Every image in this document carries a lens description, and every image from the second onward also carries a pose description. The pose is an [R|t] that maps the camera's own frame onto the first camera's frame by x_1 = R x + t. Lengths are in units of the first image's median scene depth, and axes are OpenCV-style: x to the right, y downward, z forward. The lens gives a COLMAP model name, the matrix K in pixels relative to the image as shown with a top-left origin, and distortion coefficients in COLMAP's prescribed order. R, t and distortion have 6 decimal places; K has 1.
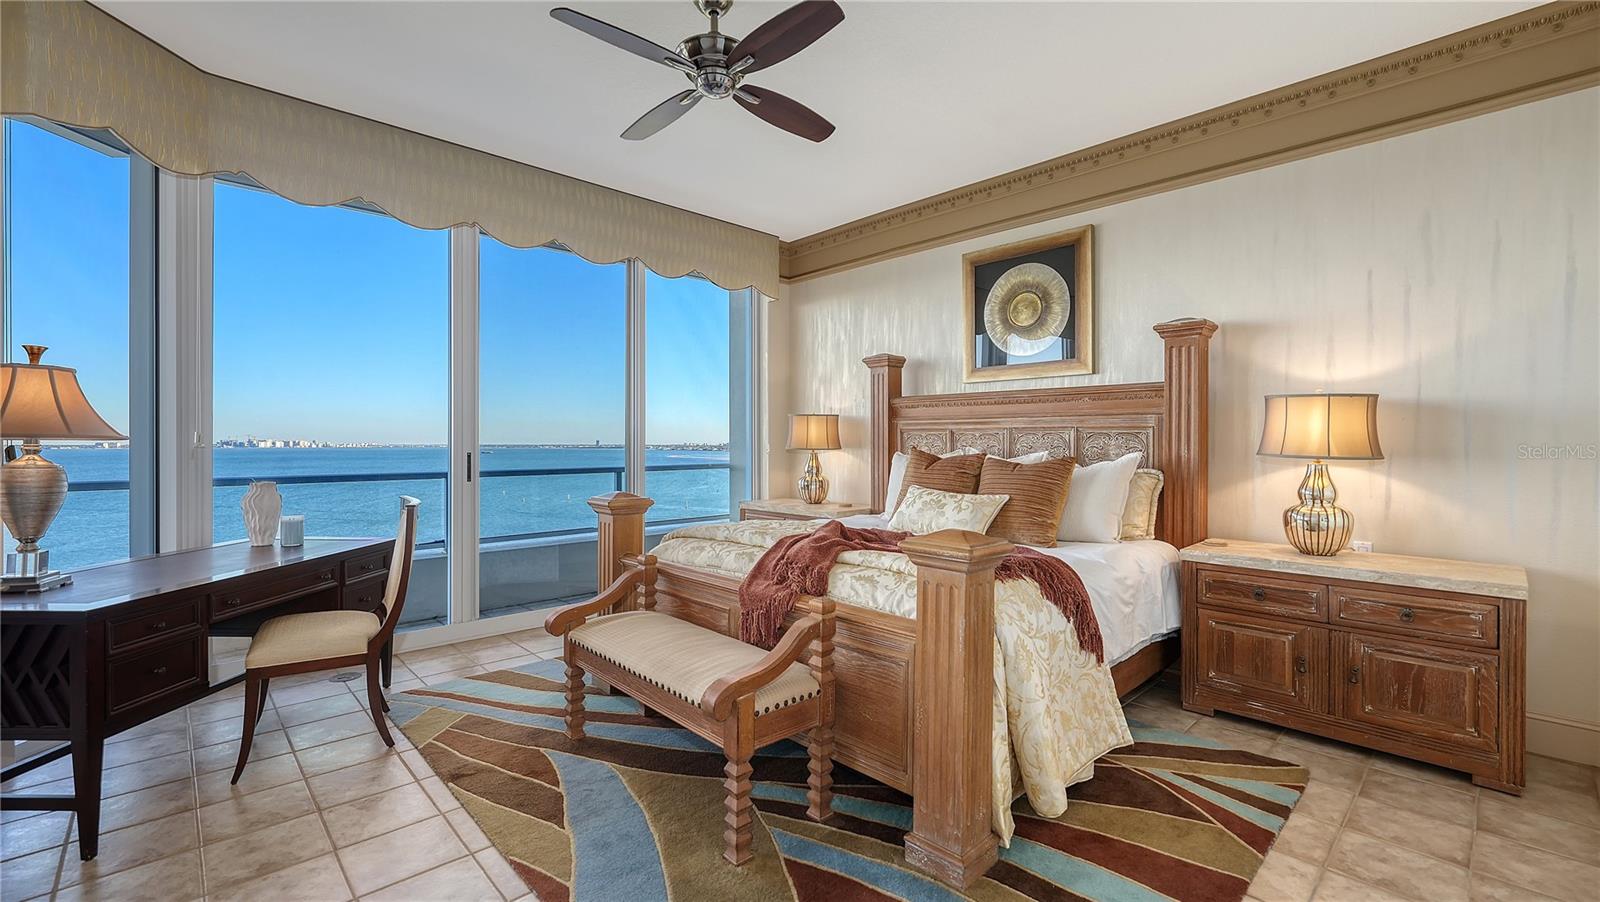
lens RADIAL K [[682.5, 0, 808.1], [0, 682.5, 447.4], [0, 0, 1]] dist [-0.001061, -0.000183]
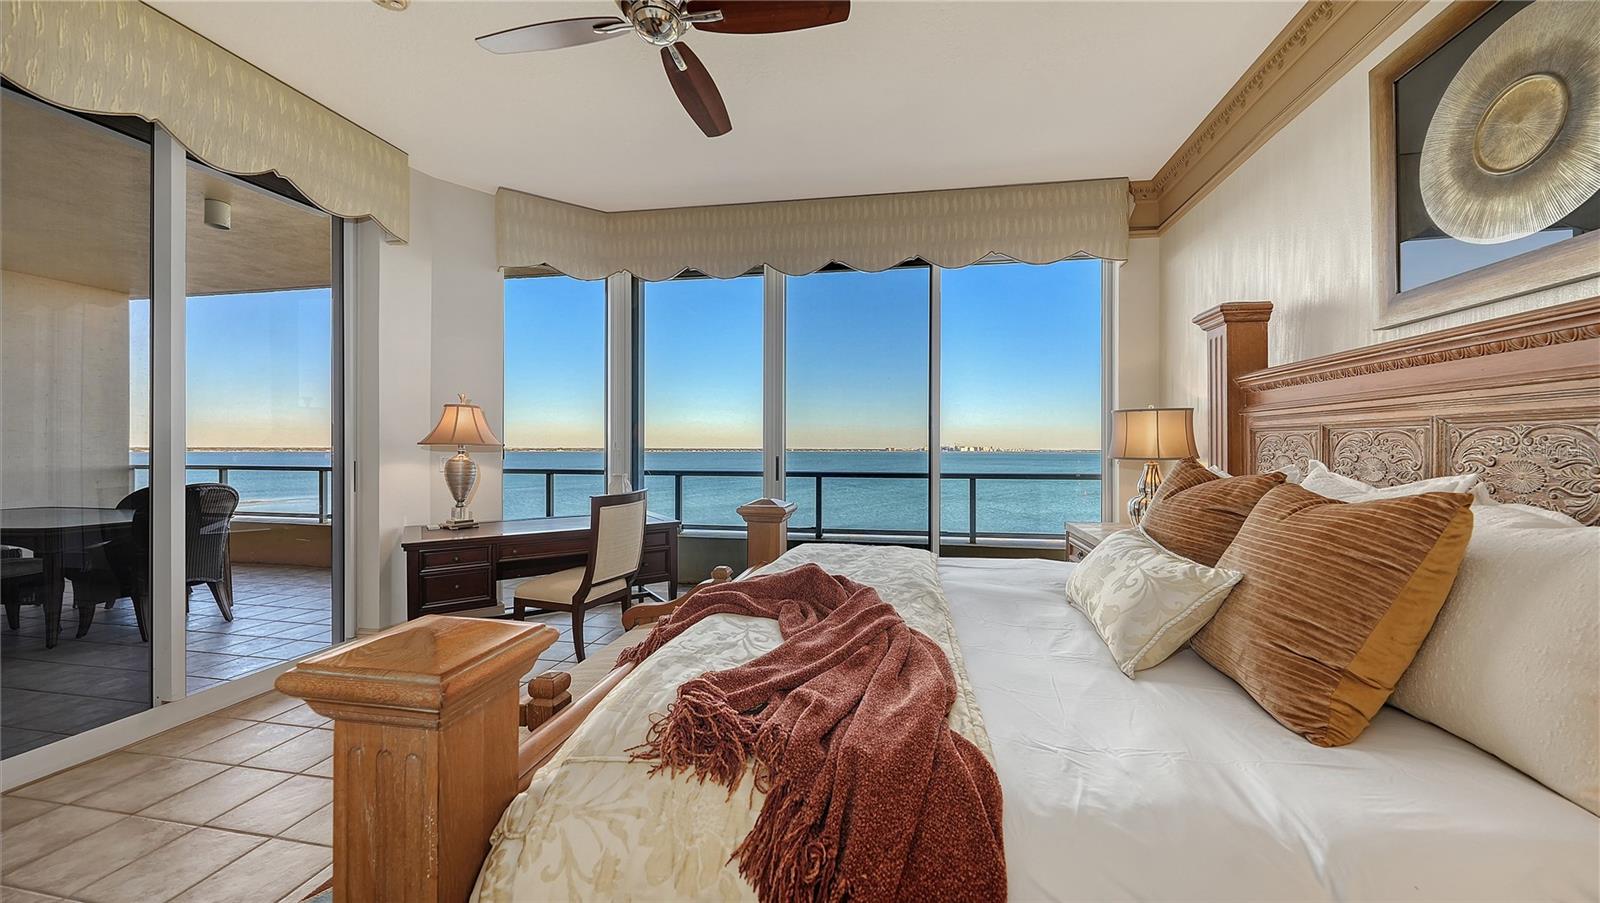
lens RADIAL K [[561.2, 0, 803.6], [0, 561.2, 445.4], [0, 0, 1]] dist [-0.000752, -0.000458]
pose [[0.585710, -0.000695, -0.810521, 0.322047], [-0.008989, 0.999933, -0.007352, -0.004065], [0.810471, 0.011592, 0.585664, 0.439000]]
